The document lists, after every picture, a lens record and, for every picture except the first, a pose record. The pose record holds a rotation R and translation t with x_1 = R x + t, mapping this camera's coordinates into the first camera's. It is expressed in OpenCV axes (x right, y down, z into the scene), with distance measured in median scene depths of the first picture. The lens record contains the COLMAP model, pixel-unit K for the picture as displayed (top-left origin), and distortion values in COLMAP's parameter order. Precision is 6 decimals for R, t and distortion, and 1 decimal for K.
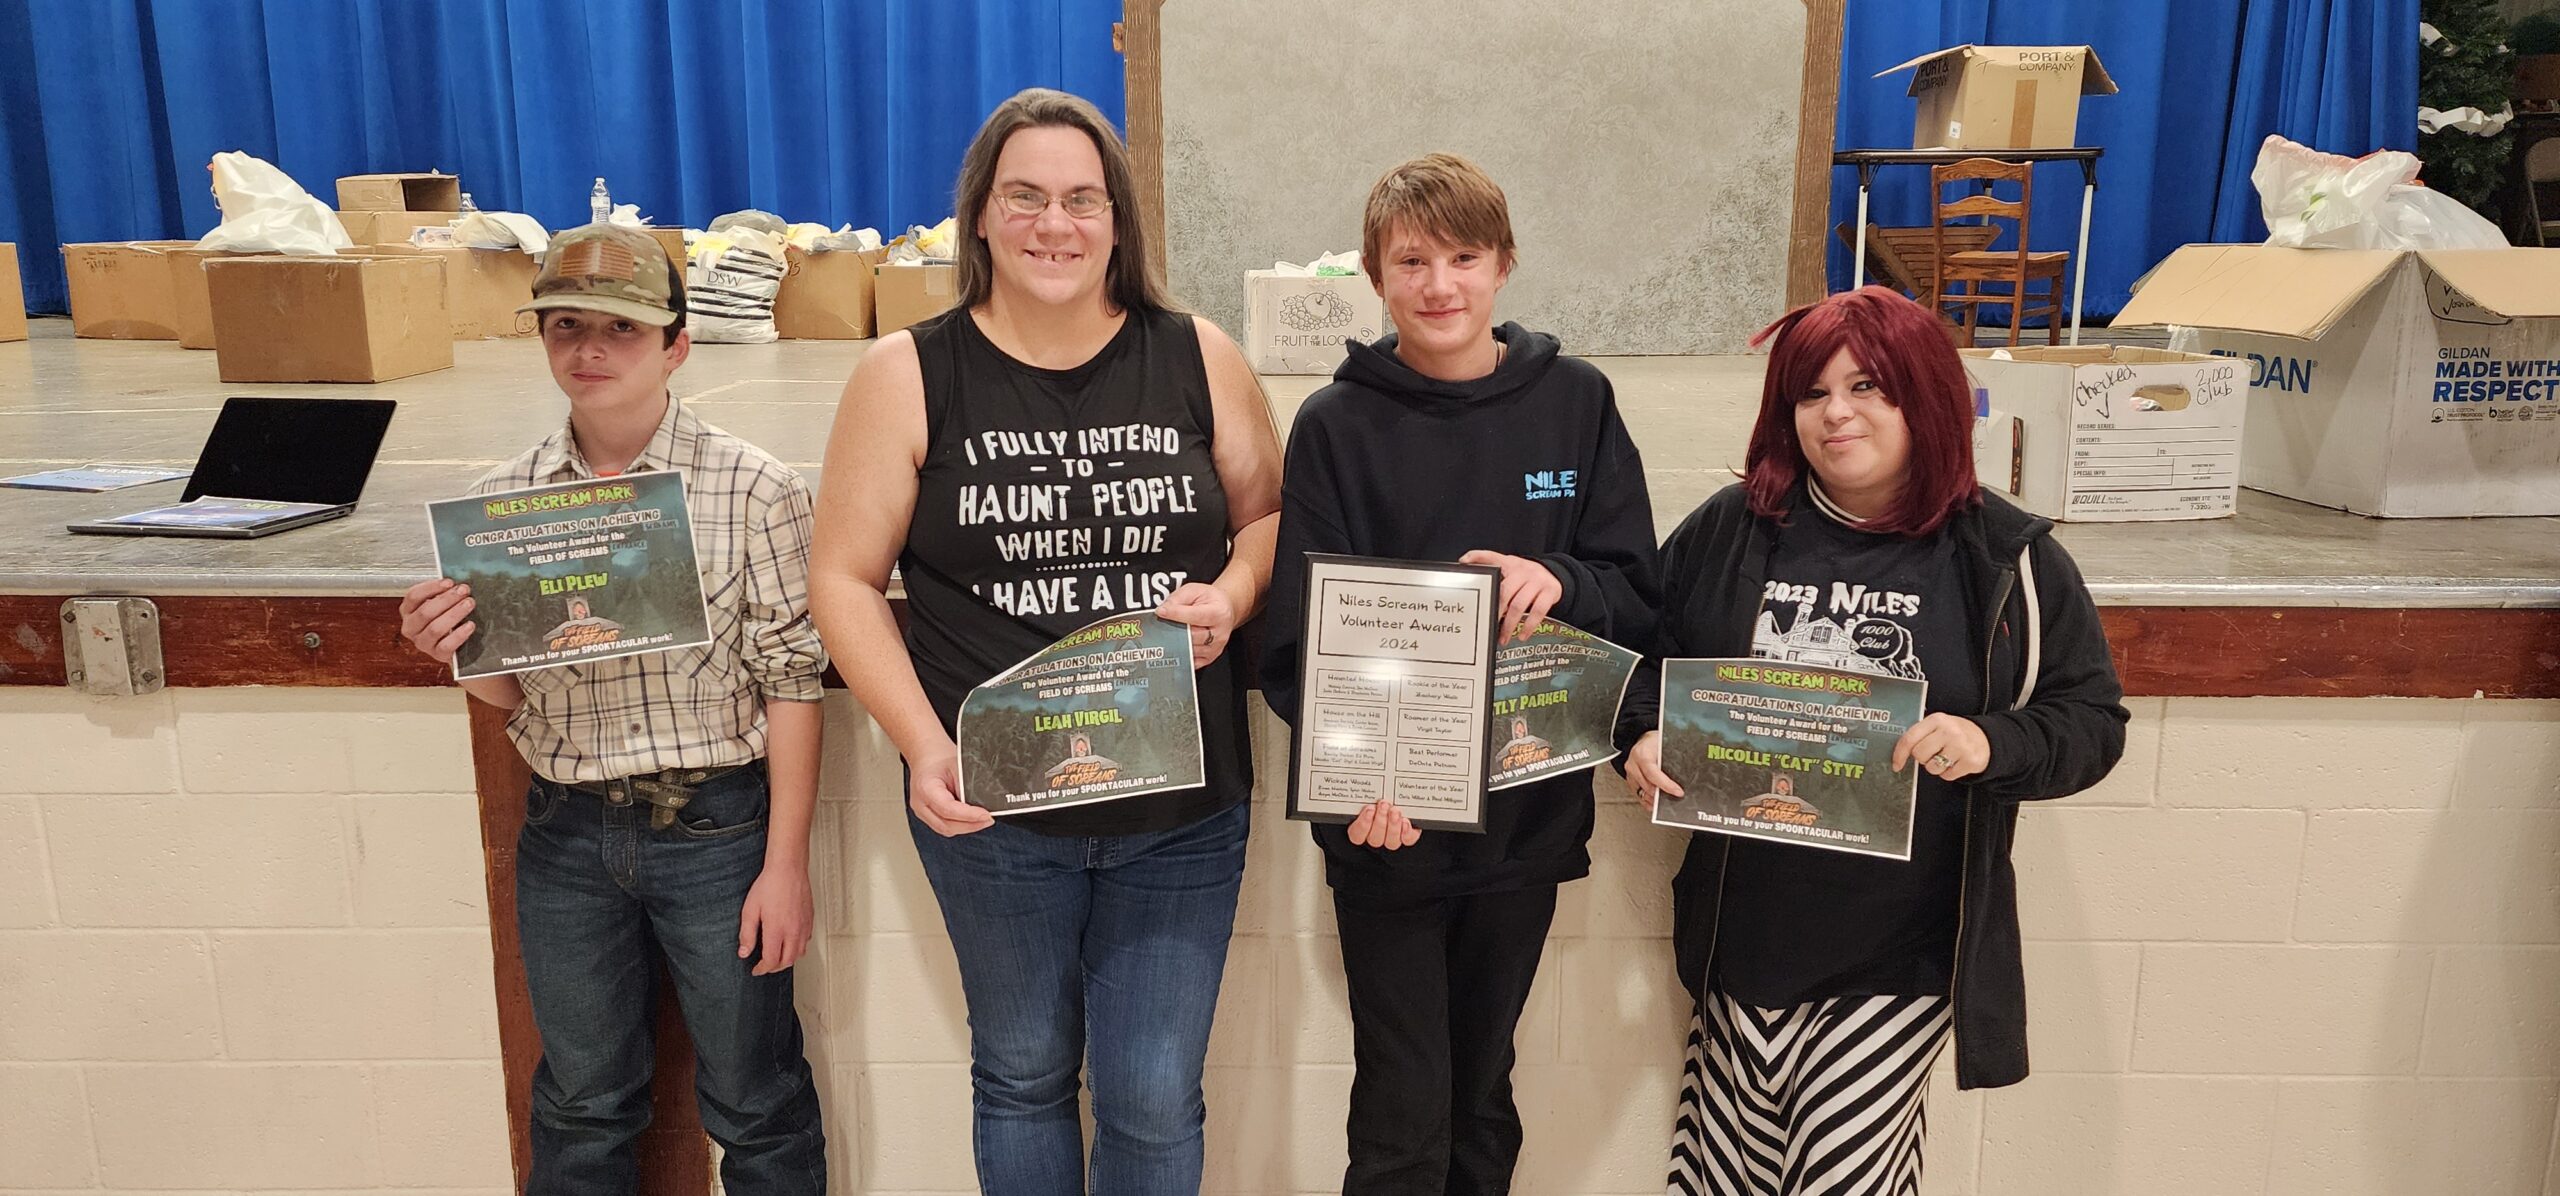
lens RADIAL K [[1752.7, 0, 1275.6], [0, 1752.7, 586.9], [0, 0, 1]] dist [0.066289, -0.060818]
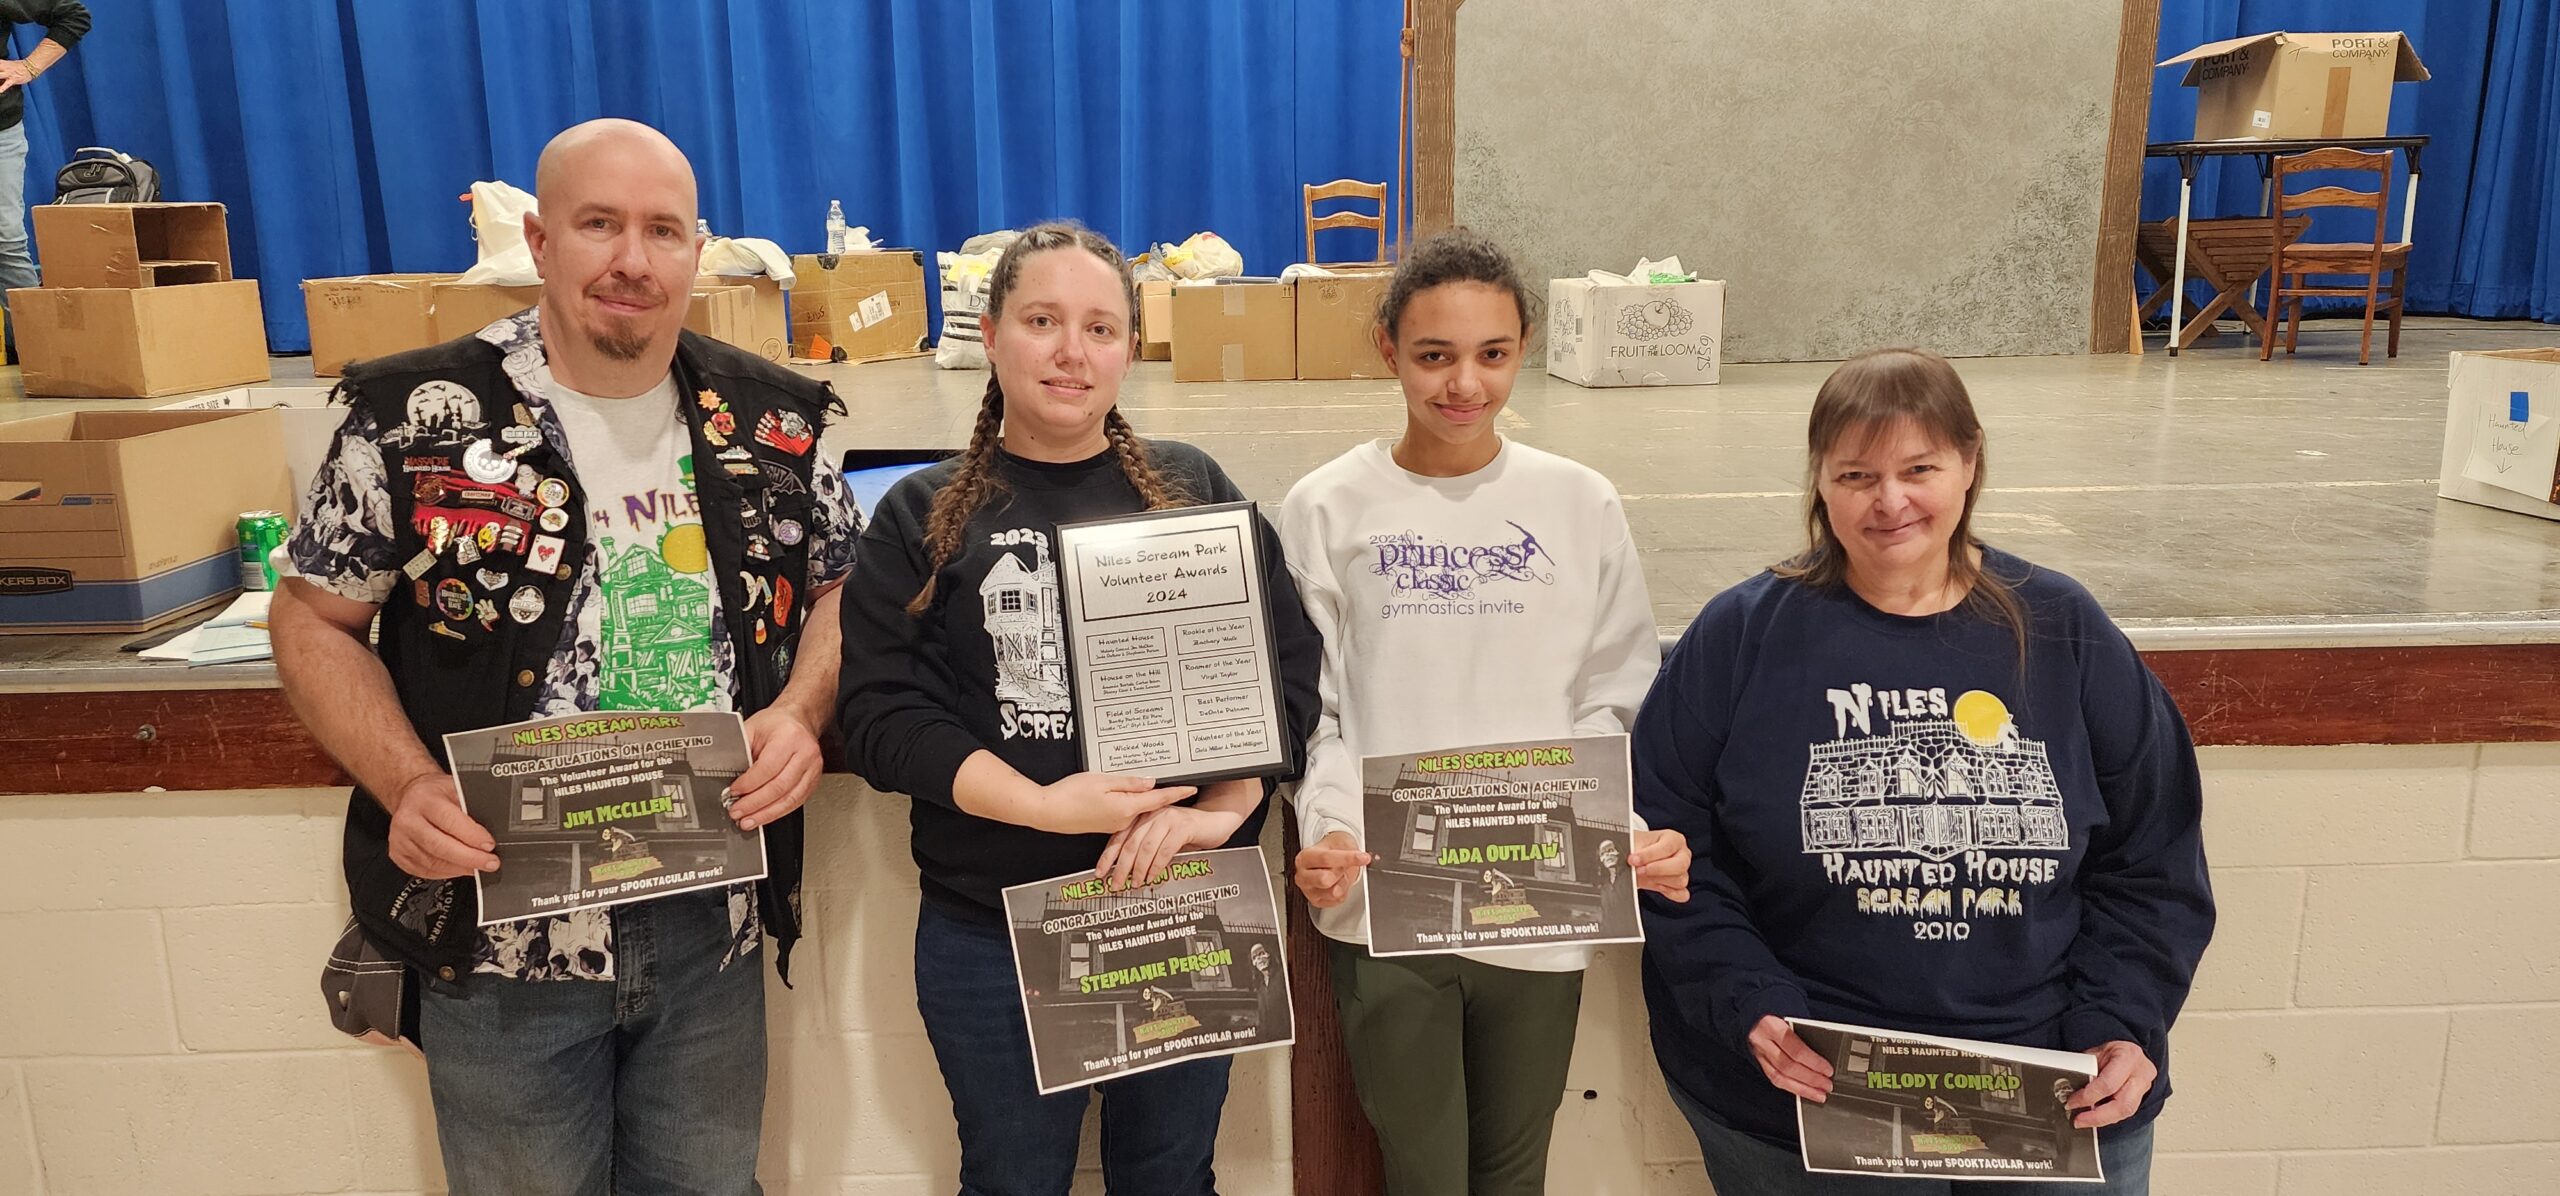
lens RADIAL K [[1752.7, 0, 1275.7], [0, 1752.7, 589.4], [0, 0, 1]] dist [0.066289, -0.060818]
pose [[0.999307, -0.025800, 0.026825, -0.193964], [0.025901, 0.999659, -0.003442, -0.010566], [-0.026727, 0.004135, 0.999634, 0.037287]]
